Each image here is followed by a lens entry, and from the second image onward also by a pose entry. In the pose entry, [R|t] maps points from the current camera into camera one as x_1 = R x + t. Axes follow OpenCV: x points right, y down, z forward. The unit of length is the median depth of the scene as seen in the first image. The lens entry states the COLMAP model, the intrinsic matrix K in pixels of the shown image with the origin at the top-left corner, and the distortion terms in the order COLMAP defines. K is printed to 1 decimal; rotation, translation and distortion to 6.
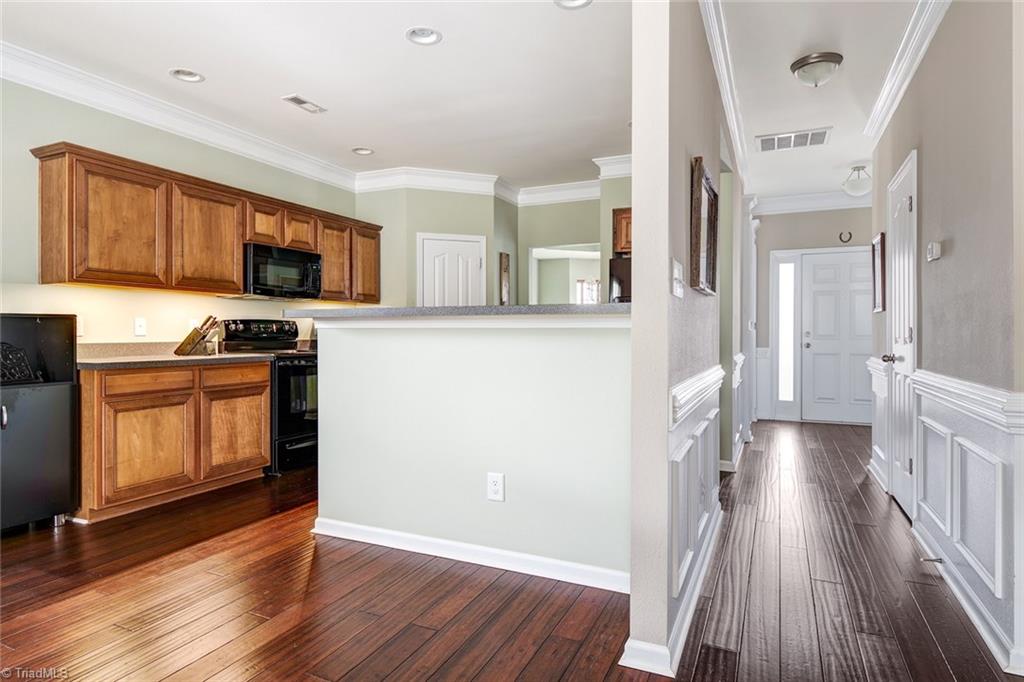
lens RADIAL K [[583.1, 0, 502.0], [0, 583.1, 331.2], [0, 0, 1]] dist [0.003549, -0.002291]
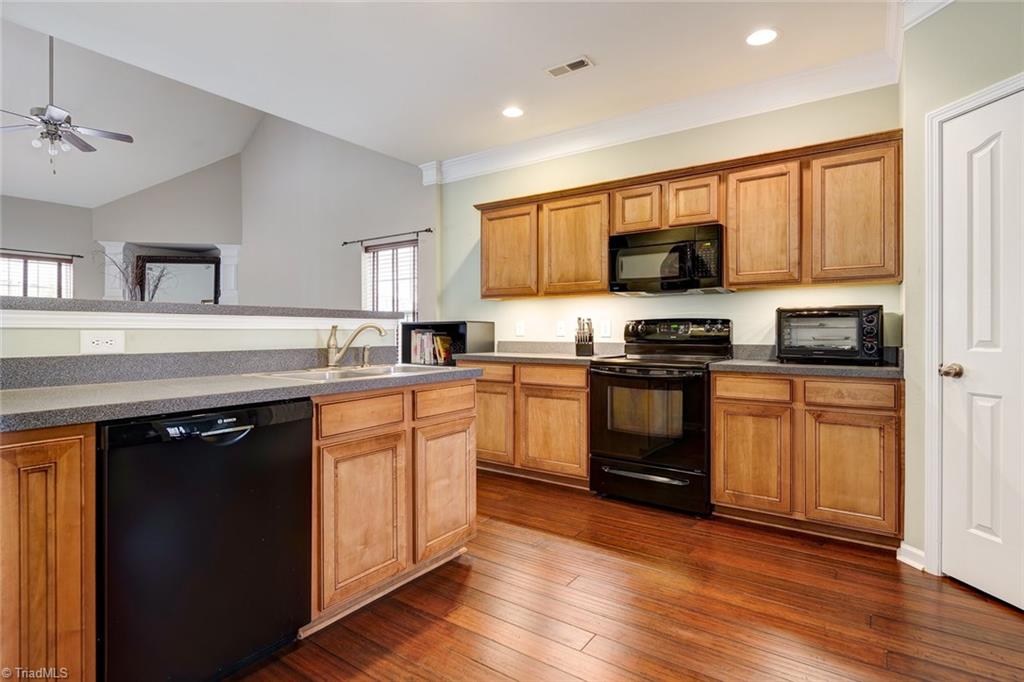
lens RADIAL K [[518.7, 0, 511.5], [0, 518.7, 332.5], [0, 0, 1]] dist [0.001218, -0.001198]
pose [[-0.174741, 0.001705, -0.984613, 0.399031], [-0.000738, 0.999998, 0.001863, -0.001879], [0.984614, 0.001052, -0.174740, 0.995113]]
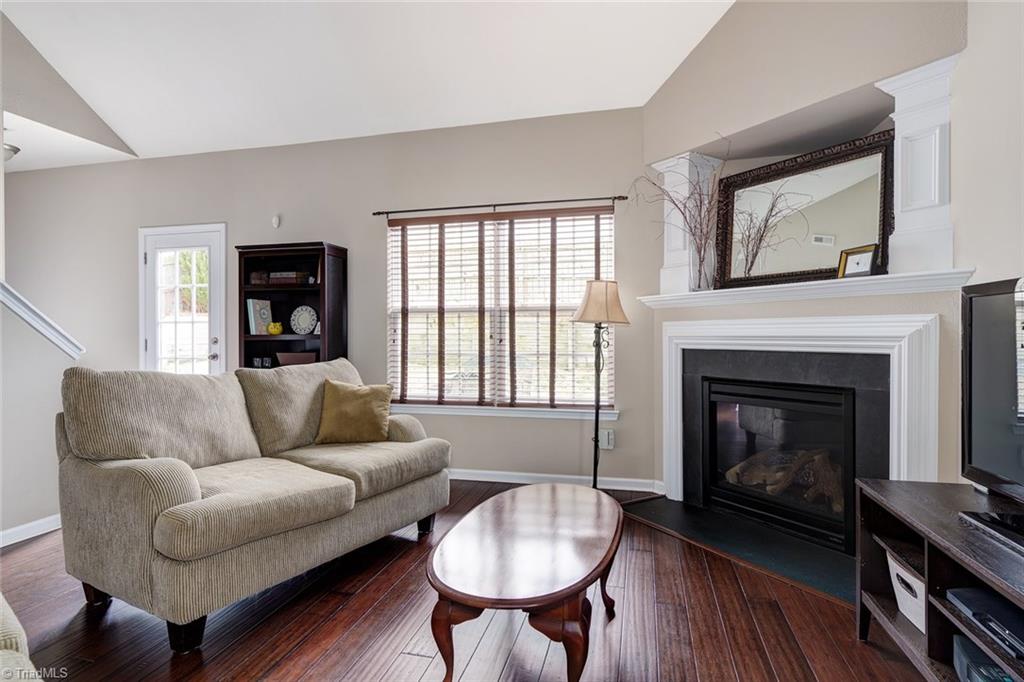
lens RADIAL K [[534.9, 0, 514.2], [0, 534.9, 334.1], [0, 0, 1]] dist [0.000768, -0.003091]
pose [[-0.979721, 0.007262, -0.200233, -0.523460], [0.006261, 0.999965, 0.005634, -0.007894], [0.200267, 0.004266, -0.979732, 0.298210]]
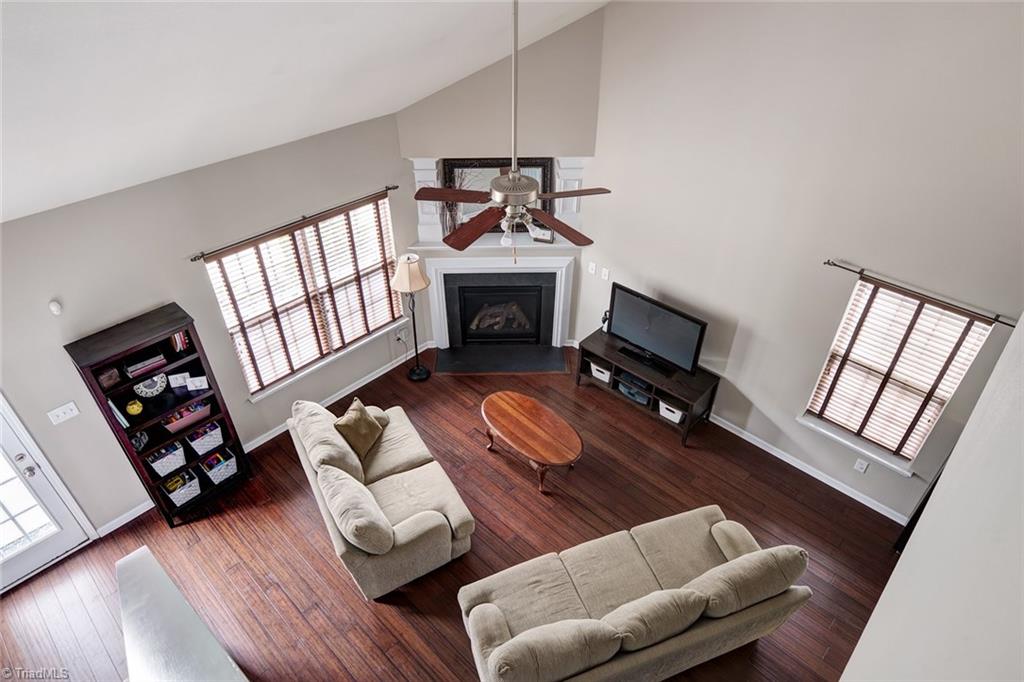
lens RADIAL K [[593.5, 0, 513.2], [0, 593.5, 343.8], [0, 0, 1]] dist [-0.012216, -0.000078]
pose [[-0.316596, 0.582245, -0.748838, 0.202912], [-0.001668, 0.789104, 0.614258, -0.736036], [0.948559, 0.195720, -0.248856, 0.122921]]
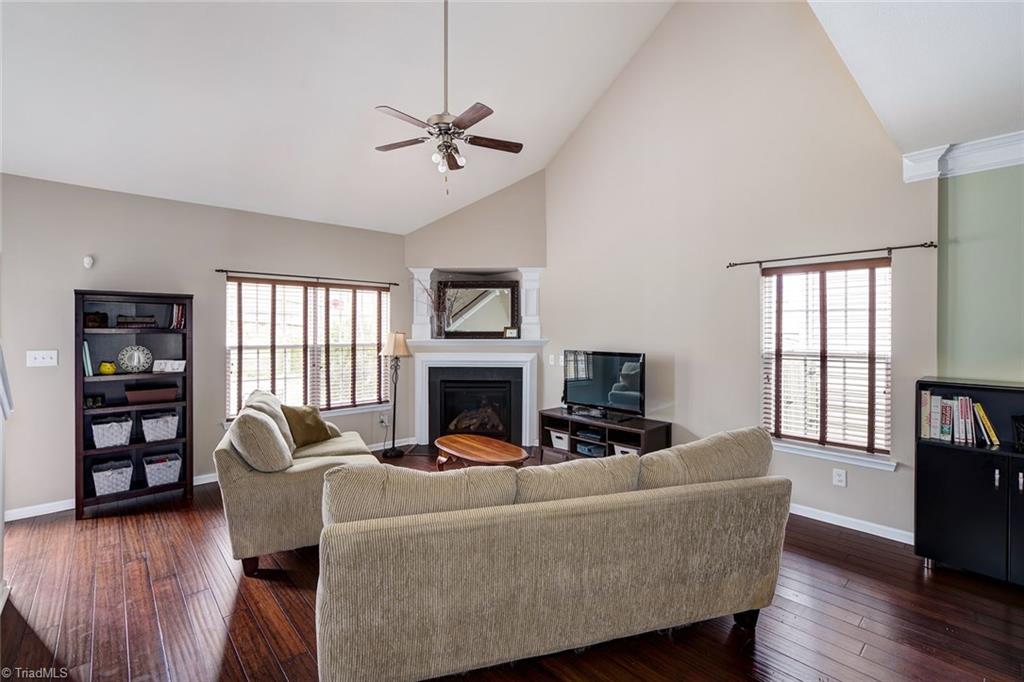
lens RADIAL K [[447.4, 0, 512.1], [0, 447.4, 336.8], [0, 0, 1]] dist [-0.011837, 0.000695]
pose [[-0.383489, 0.013847, -0.923441, 0.188589], [-0.004287, 0.999850, 0.016774, -0.091455], [0.923535, 0.010392, -0.383373, 0.295353]]
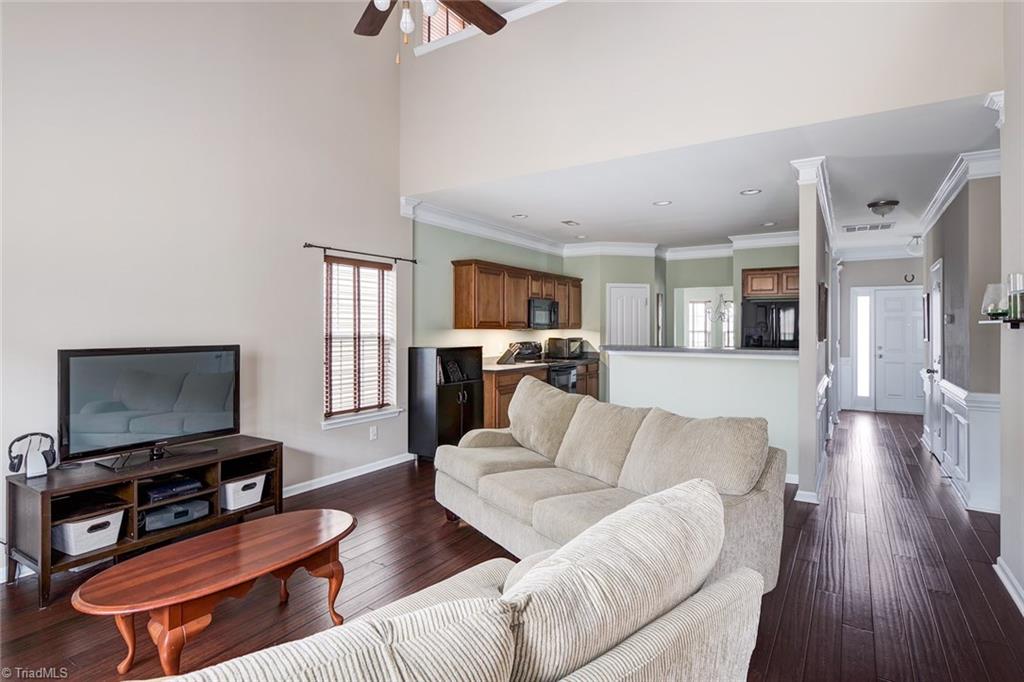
lens RADIAL K [[534.9, 0, 505.6], [0, 534.9, 326.3], [0, 0, 1]] dist [0.000768, -0.003091]
pose [[0.991222, 0.000234, -0.132210, -0.299941], [-0.000792, 0.999991, -0.004165, -0.064724], [0.132208, 0.004234, 0.991213, -0.594245]]
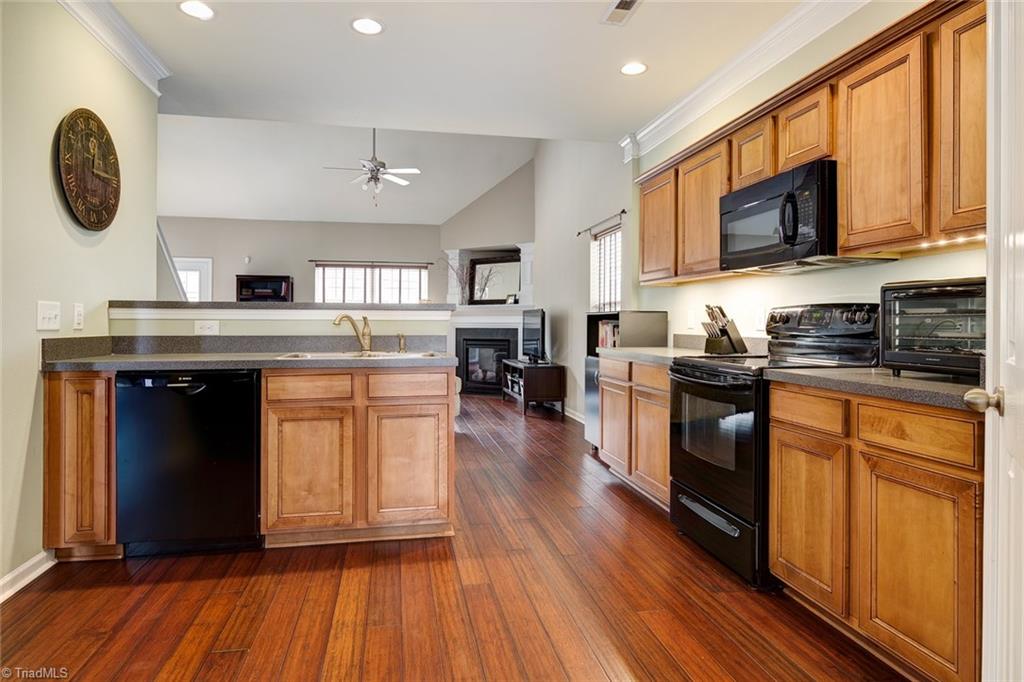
lens RADIAL K [[583.1, 0, 510.5], [0, 583.1, 321.2], [0, 0, 1]] dist [0.003549, -0.002291]
pose [[-0.804670, -0.003639, -0.593711, 0.186063], [-0.003329, 0.999993, -0.001617, -0.001651], [0.593713, 0.000675, -0.804676, 1.417292]]
